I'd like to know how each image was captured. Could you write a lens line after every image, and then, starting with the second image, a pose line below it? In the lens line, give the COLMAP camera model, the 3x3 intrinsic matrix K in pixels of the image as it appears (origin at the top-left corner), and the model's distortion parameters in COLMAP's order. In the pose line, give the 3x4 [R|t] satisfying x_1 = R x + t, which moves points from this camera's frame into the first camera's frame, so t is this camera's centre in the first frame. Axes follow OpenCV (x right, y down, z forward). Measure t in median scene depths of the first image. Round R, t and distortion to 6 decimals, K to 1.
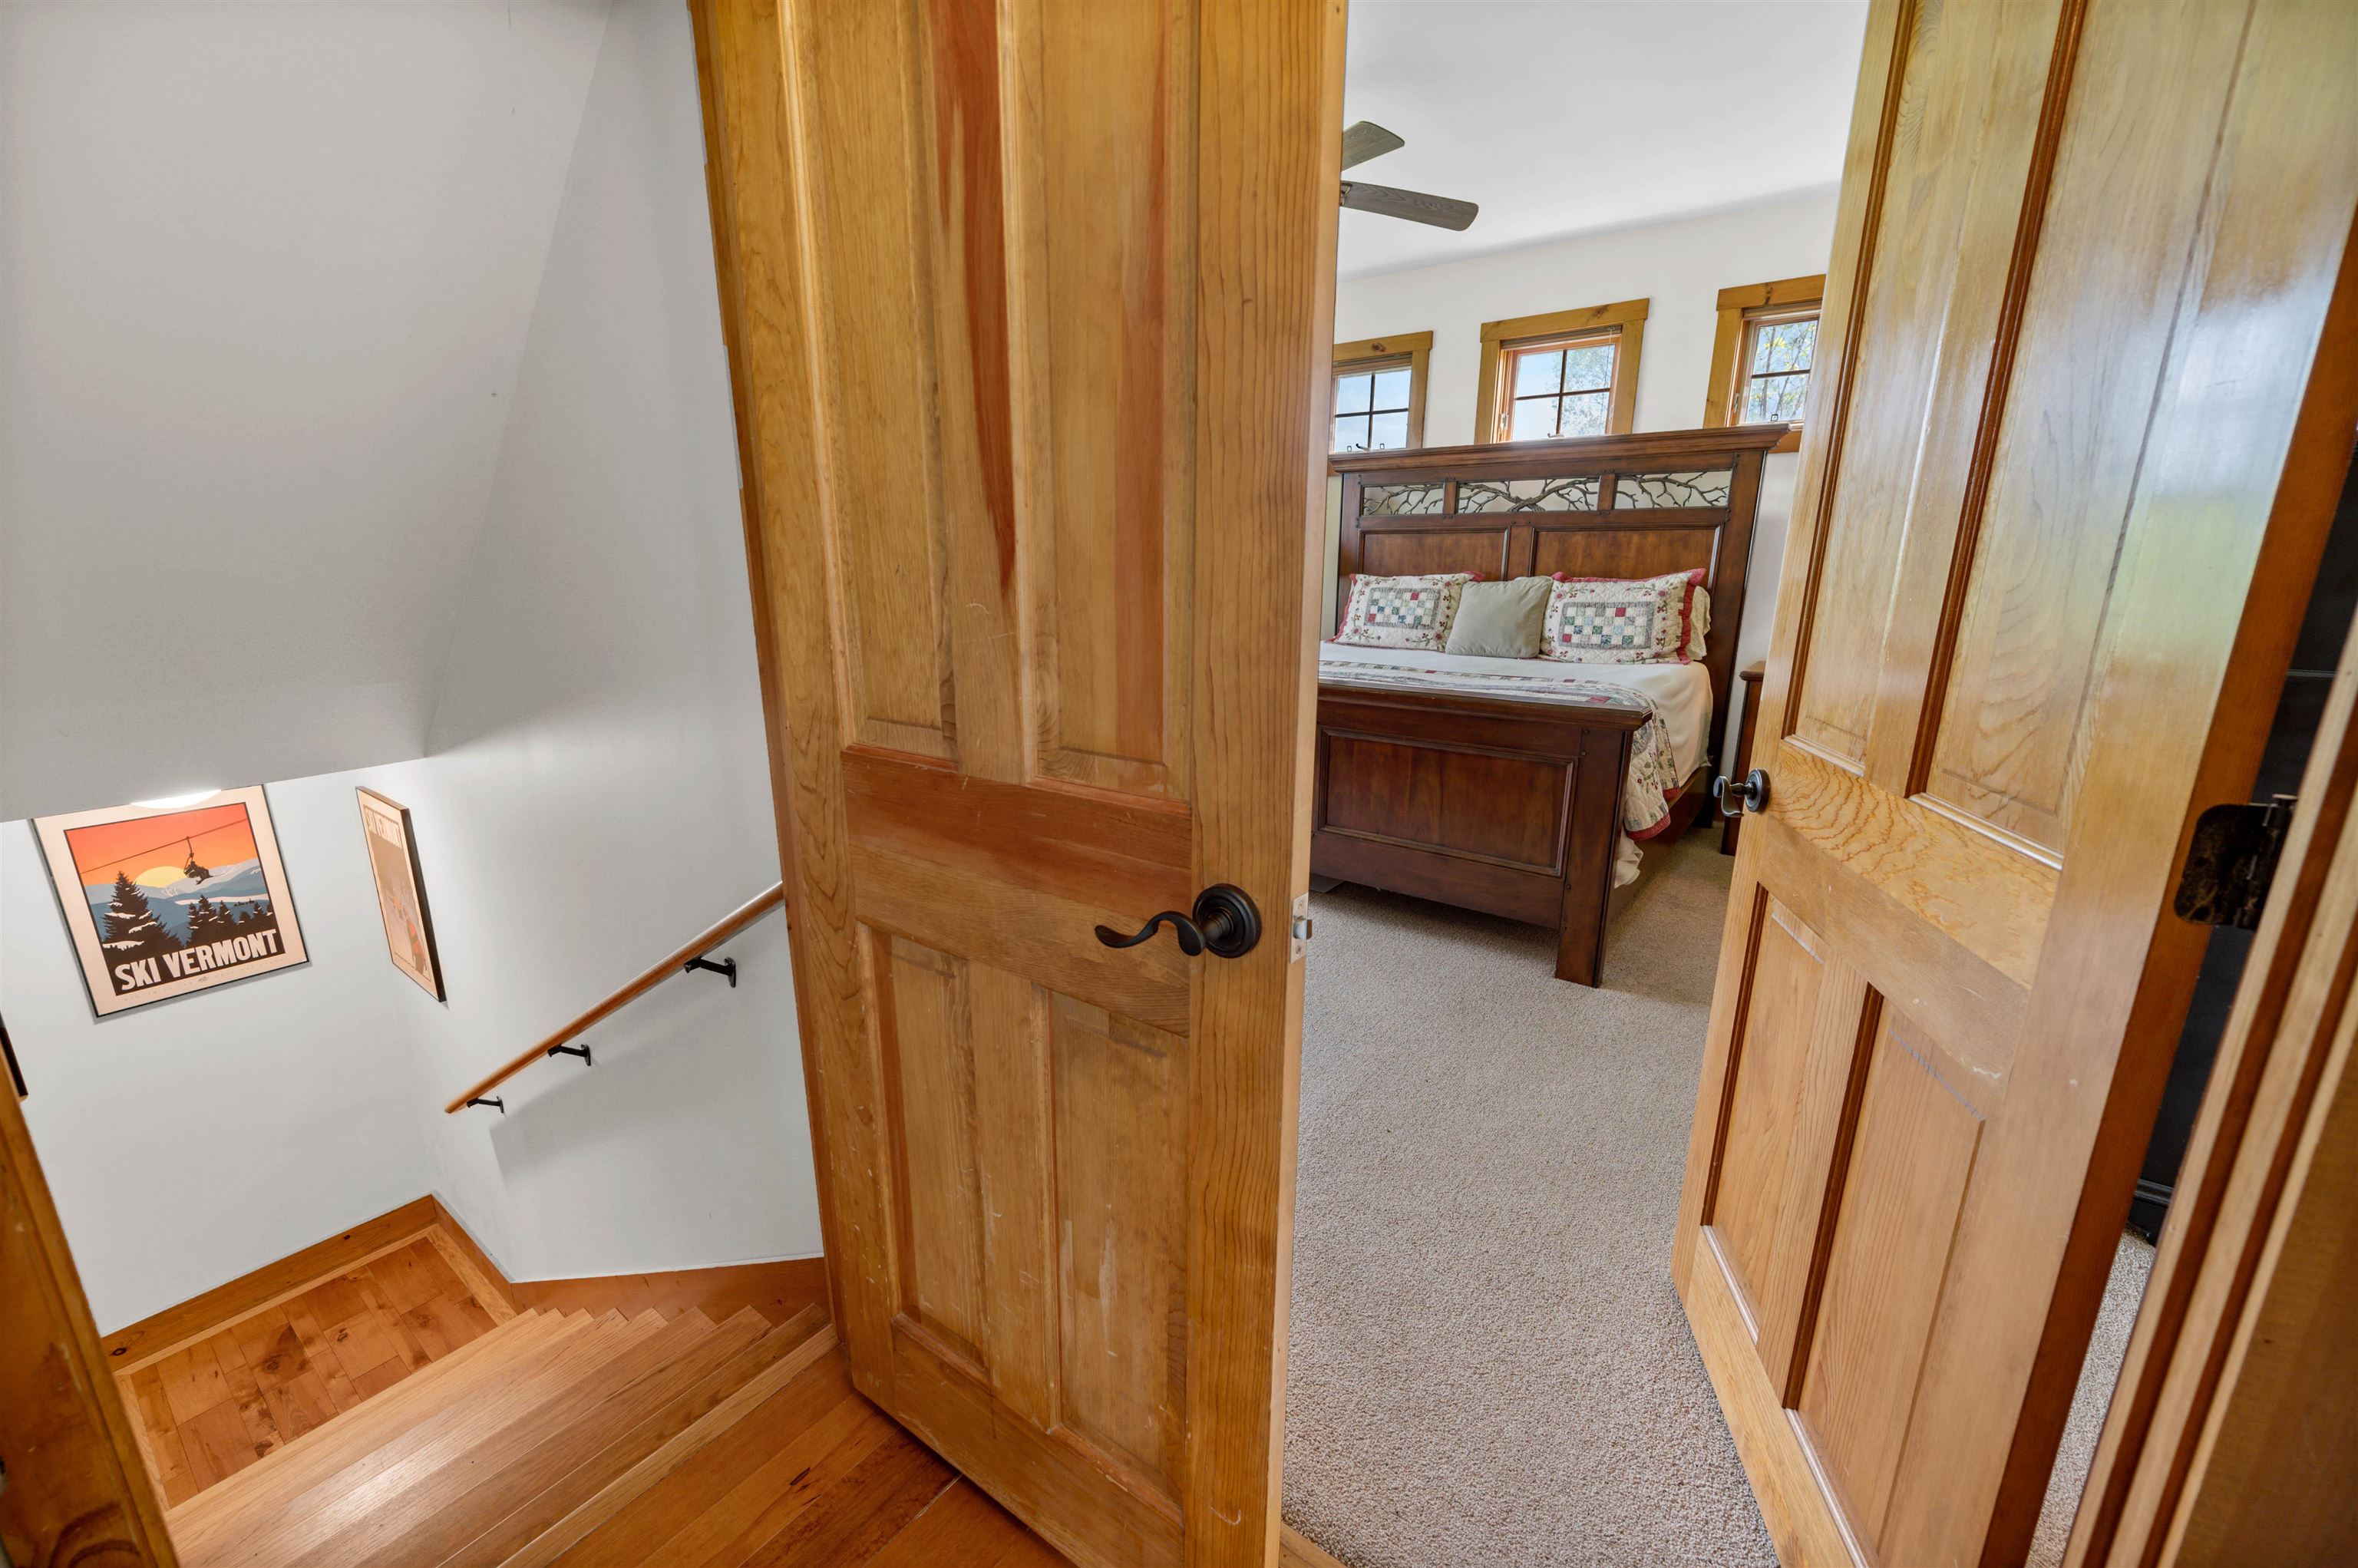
lens RADIAL K [[932.0, 0, 1178.1], [0, 932.0, 755.4], [0, 0, 1]] dist [-0.000836, -0.000199]
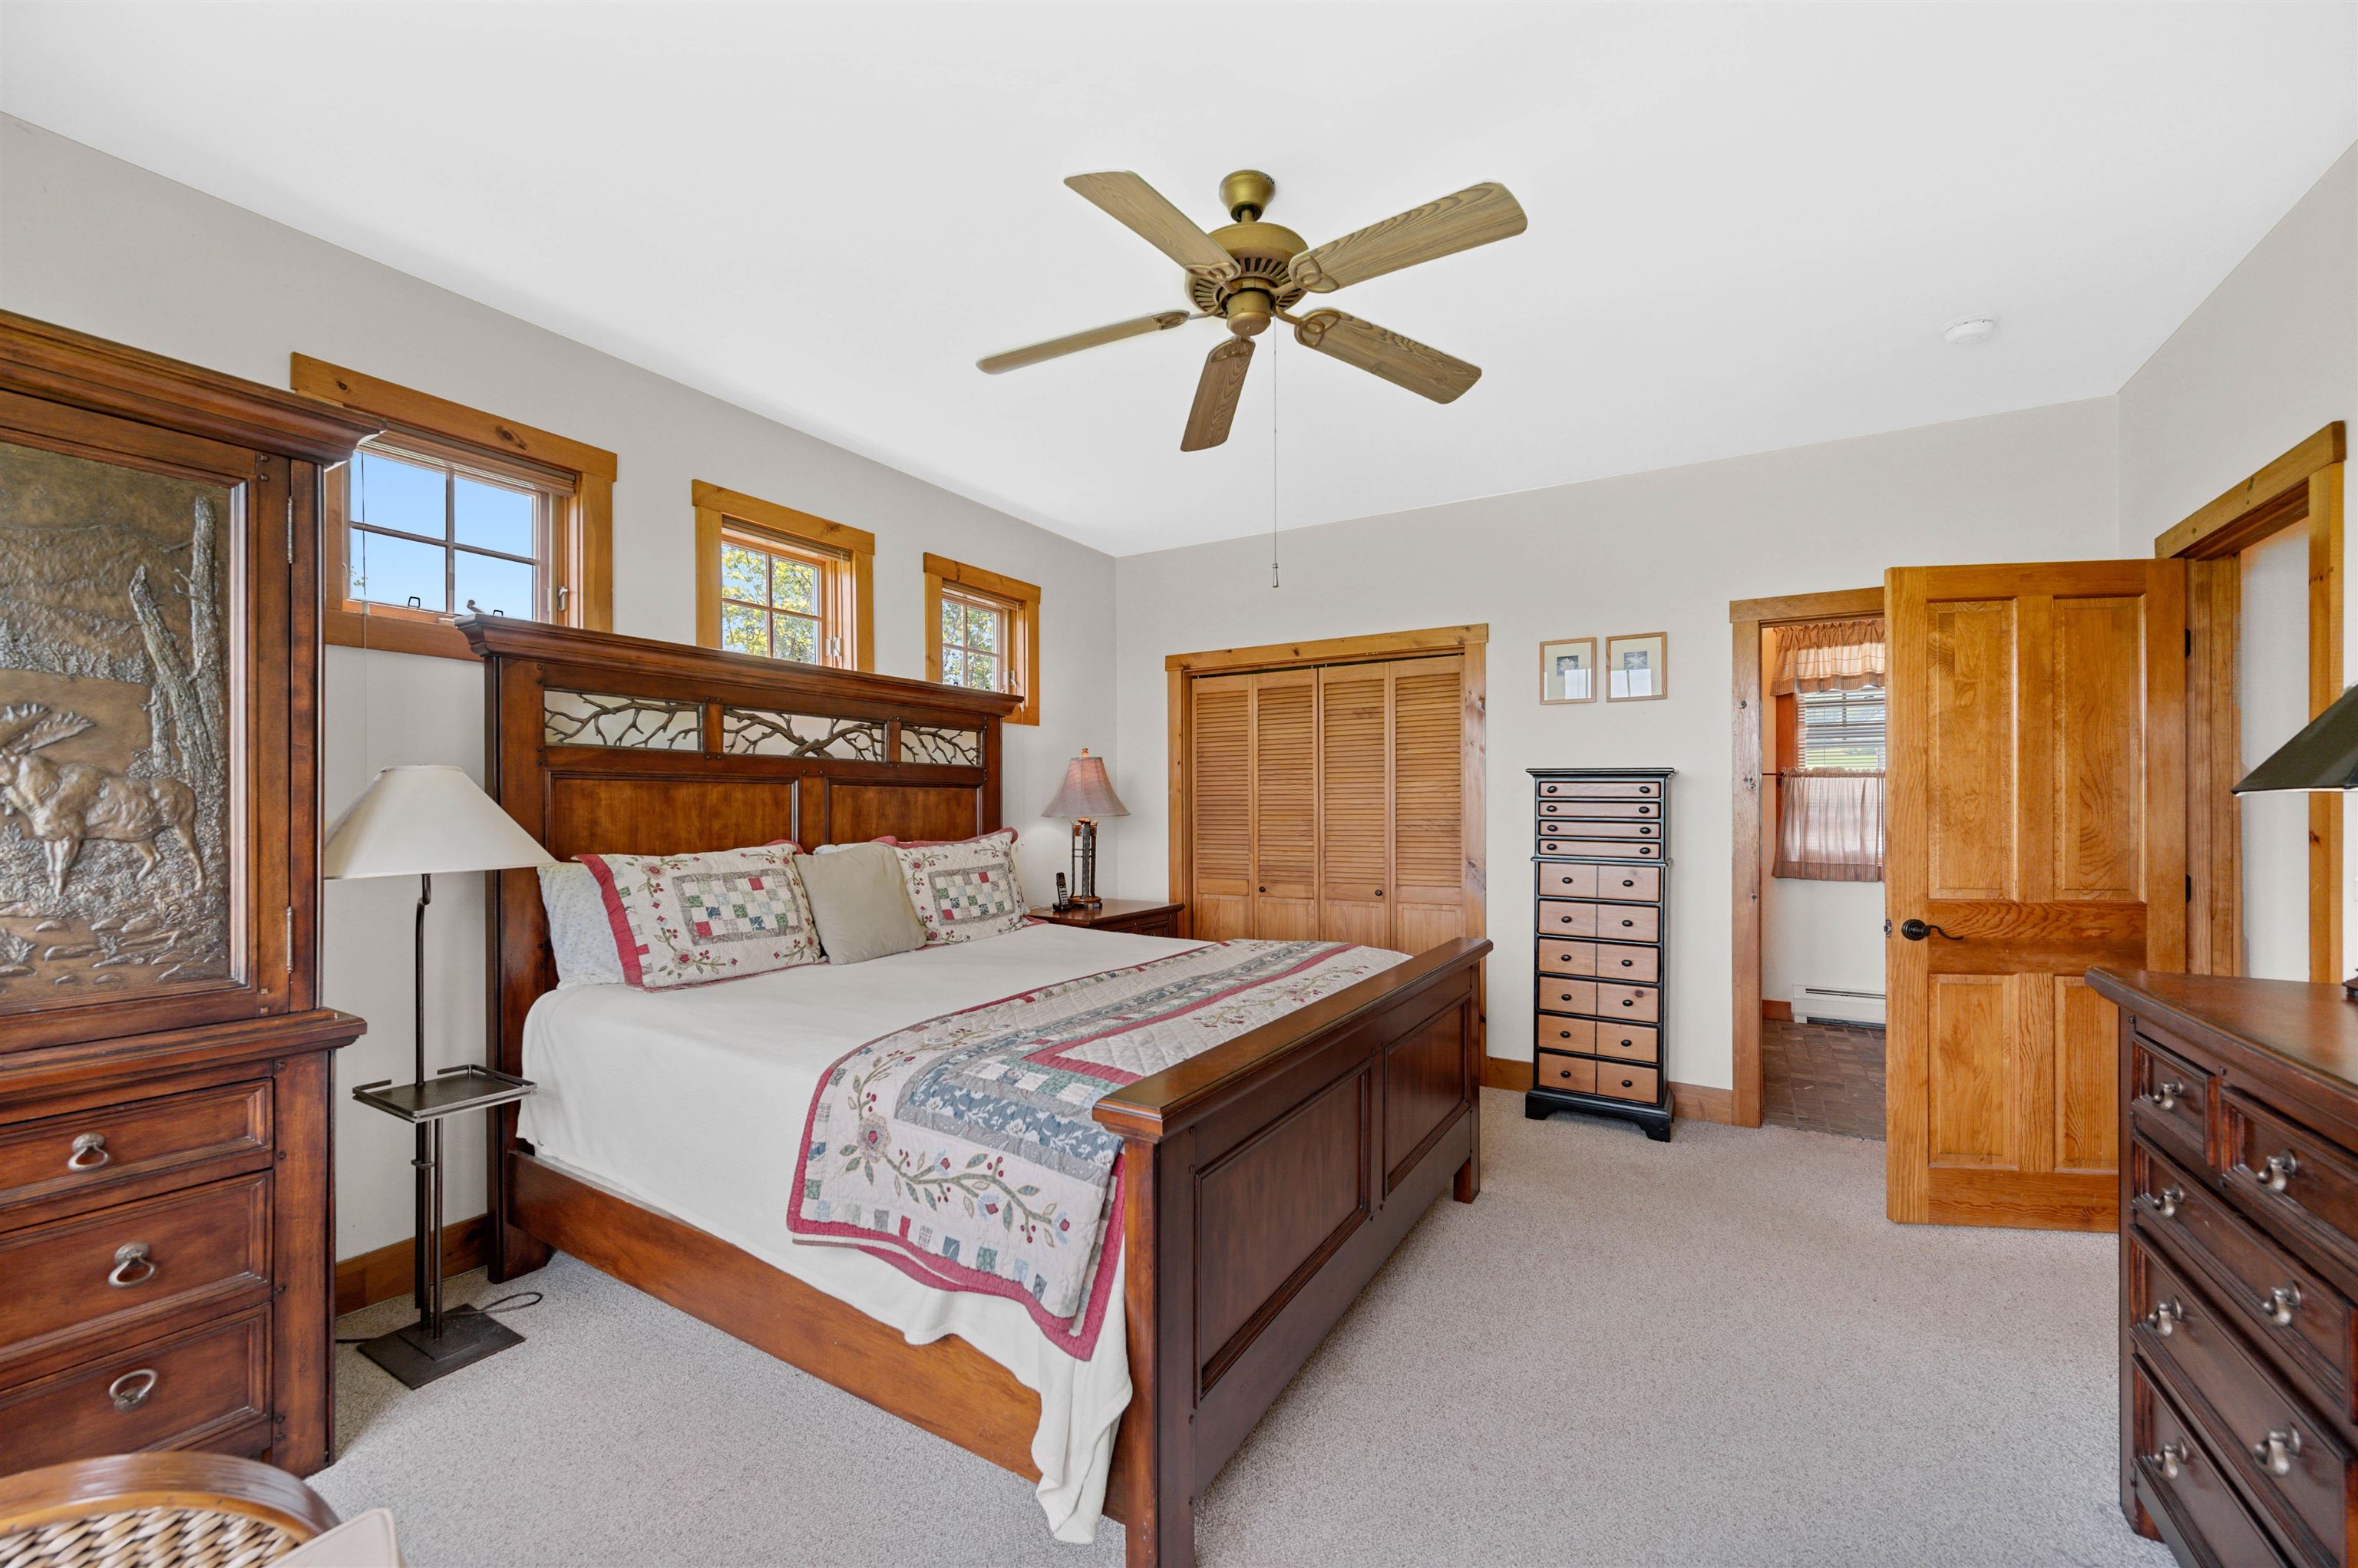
lens RADIAL K [[925.5, 0, 1180.3], [0, 925.5, 799.2], [0, 0, 1]] dist [-0.000404, -0.000086]
pose [[-0.095359, 0.003763, 0.995436, -0.390546], [0.205212, 0.978587, 0.015960, -0.185620], [-0.974061, 0.205798, -0.094089, 0.810300]]
